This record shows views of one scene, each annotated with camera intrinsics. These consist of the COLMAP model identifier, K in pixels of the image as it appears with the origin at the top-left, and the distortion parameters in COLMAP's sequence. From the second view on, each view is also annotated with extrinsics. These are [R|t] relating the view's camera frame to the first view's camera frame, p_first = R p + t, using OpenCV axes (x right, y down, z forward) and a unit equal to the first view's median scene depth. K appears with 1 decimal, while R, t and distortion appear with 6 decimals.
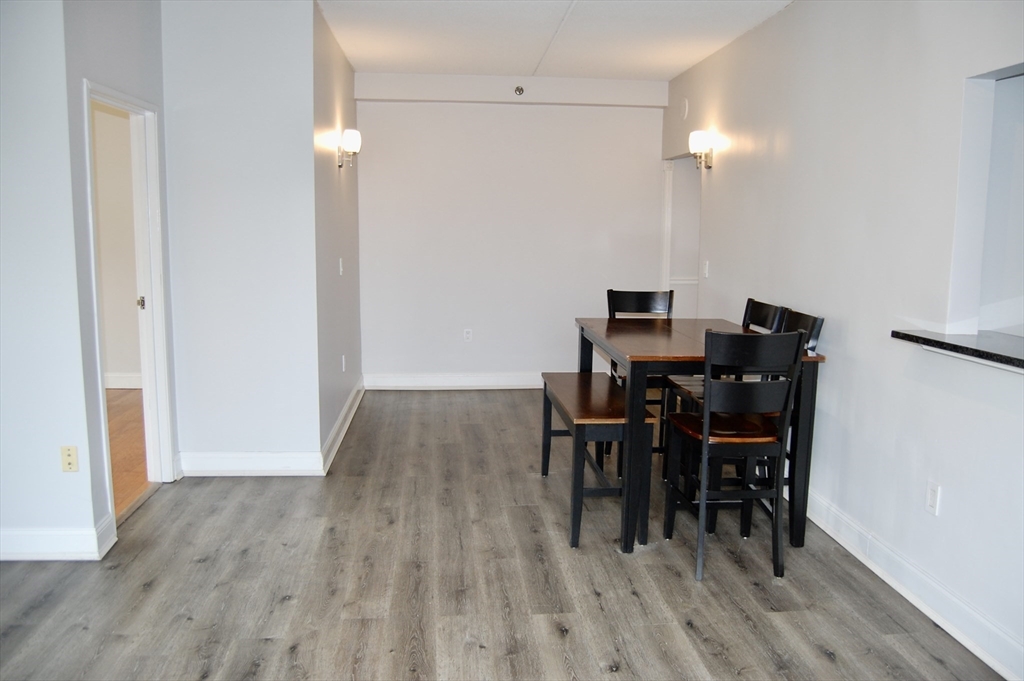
lens RADIAL K [[809.7, 0, 529.8], [0, 809.7, 345.4], [0, 0, 1]] dist [-0.098673, 0.037943]
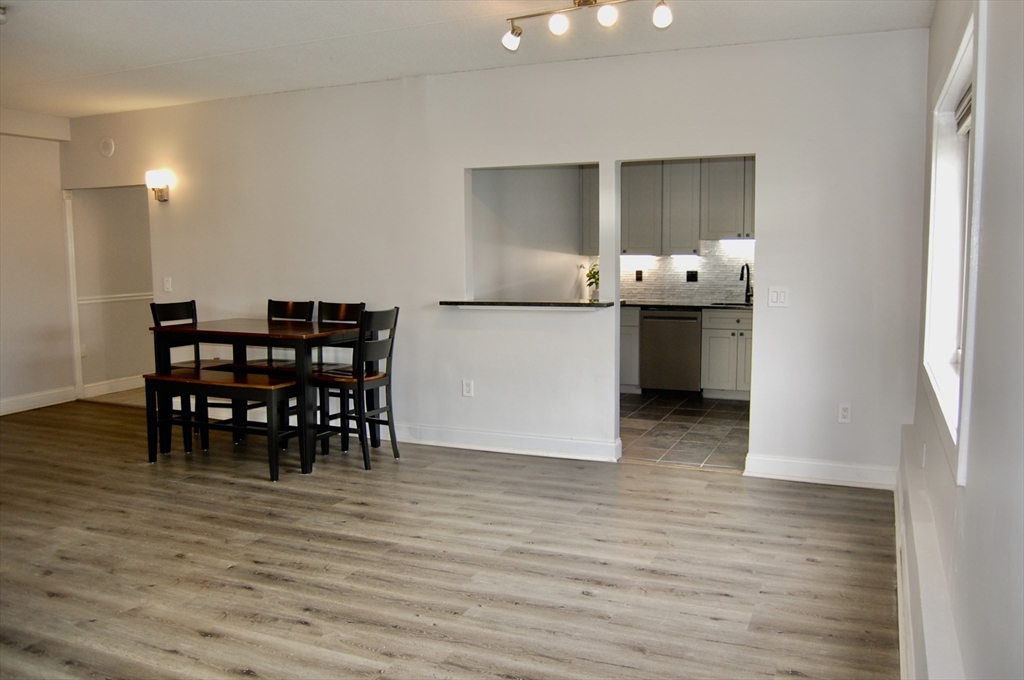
lens RADIAL K [[826.4, 0, 512.0], [0, 826.4, 340.0], [0, 0, 1]] dist [-0.098922, 0.042914]
pose [[0.499154, -0.110243, 0.859472, -0.923377], [0.139671, 0.989140, 0.045759, 0.005933], [-0.855183, 0.097202, 0.509131, -0.078957]]
